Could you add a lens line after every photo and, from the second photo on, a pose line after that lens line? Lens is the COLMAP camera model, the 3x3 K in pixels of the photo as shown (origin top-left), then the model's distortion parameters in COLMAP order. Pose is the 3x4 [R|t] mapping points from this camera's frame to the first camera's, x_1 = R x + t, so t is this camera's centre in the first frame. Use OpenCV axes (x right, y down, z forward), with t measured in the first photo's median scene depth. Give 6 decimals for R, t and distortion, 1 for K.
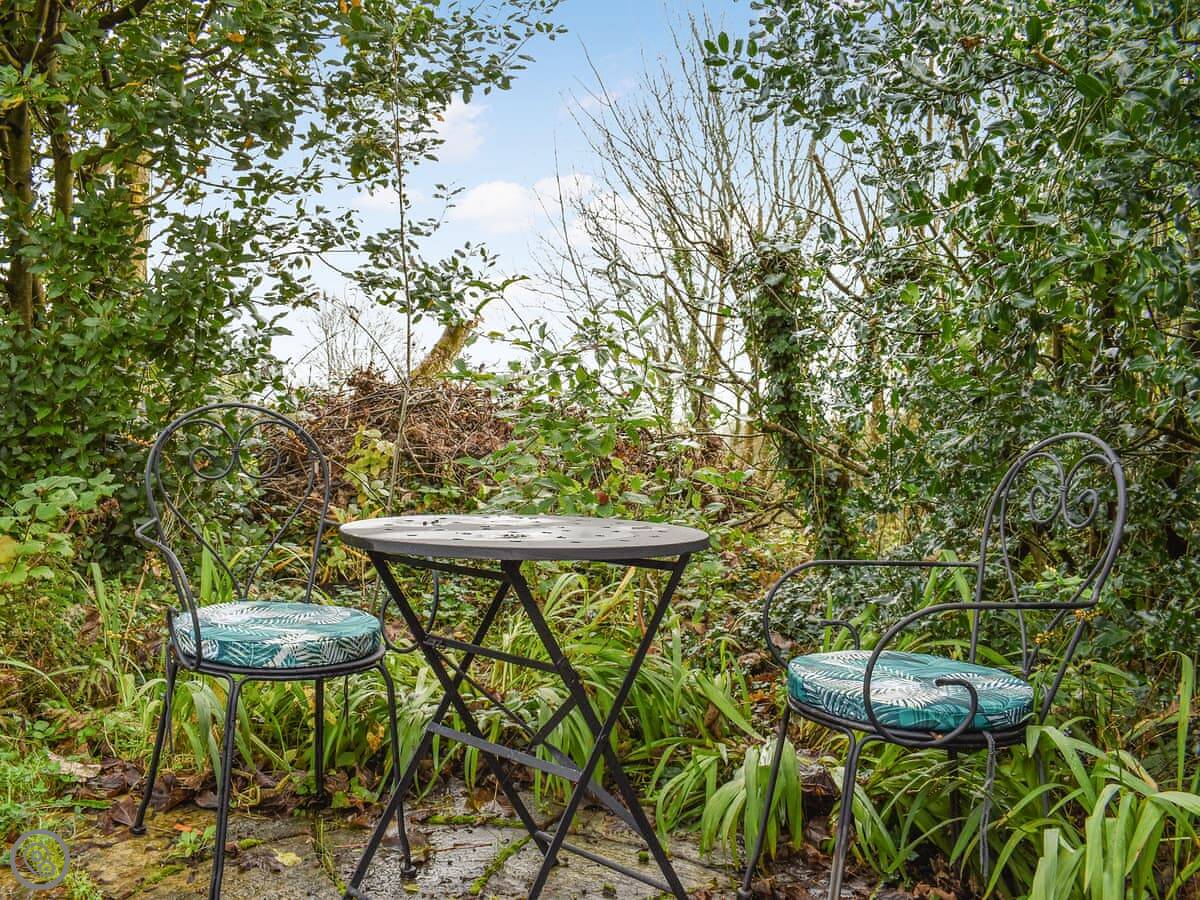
lens RADIAL K [[962.5, 0, 600.0], [0, 962.5, 450.0], [0, 0, 1]] dist [-0.062722, -0.000245]
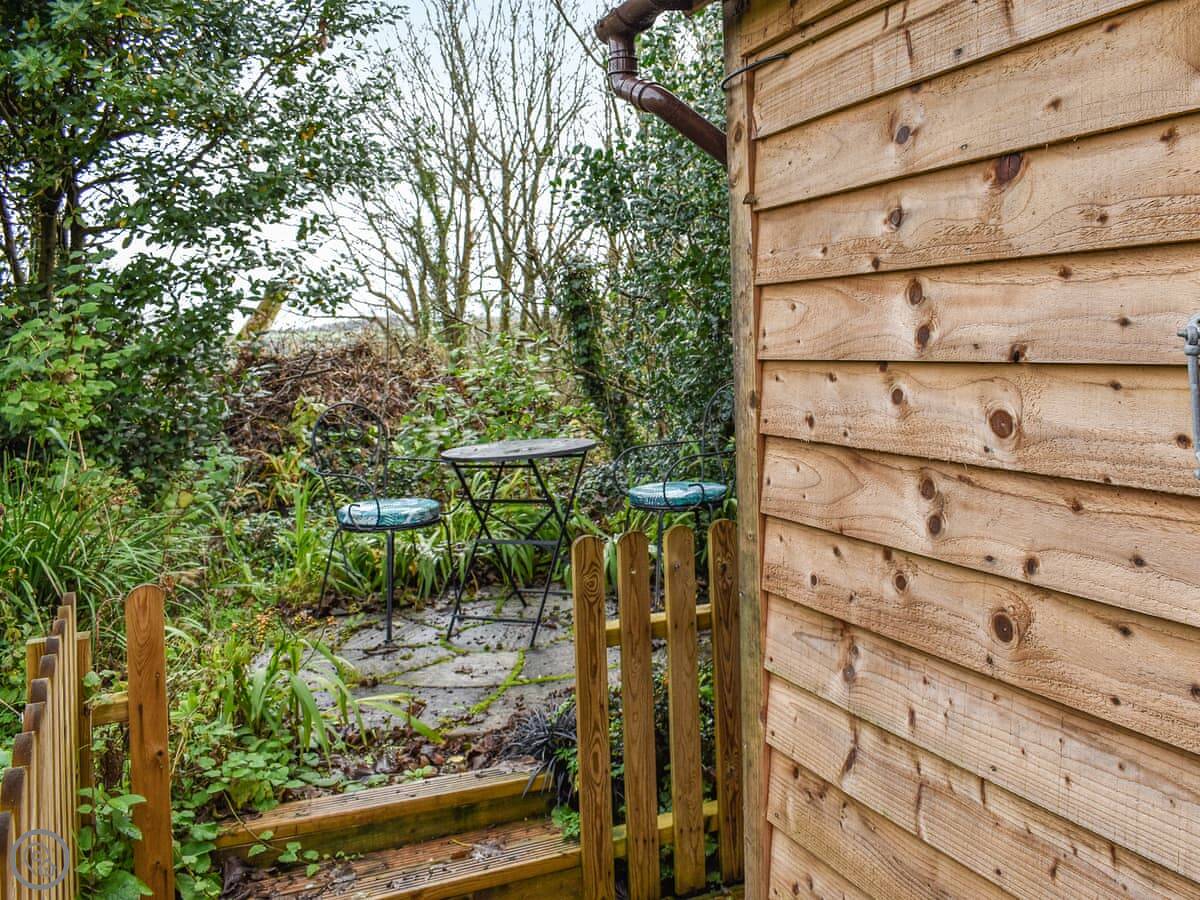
lens RADIAL K [[1097.5, 0, 600.0], [0, 1097.5, 450.0], [0, 0, 1]] dist [-0.075630, 0.007687]
pose [[0.959421, -0.120119, 0.255113, -0.256163], [0.096124, 0.989861, 0.104573, -0.077855], [-0.265088, -0.075807, 0.961240, -0.734634]]
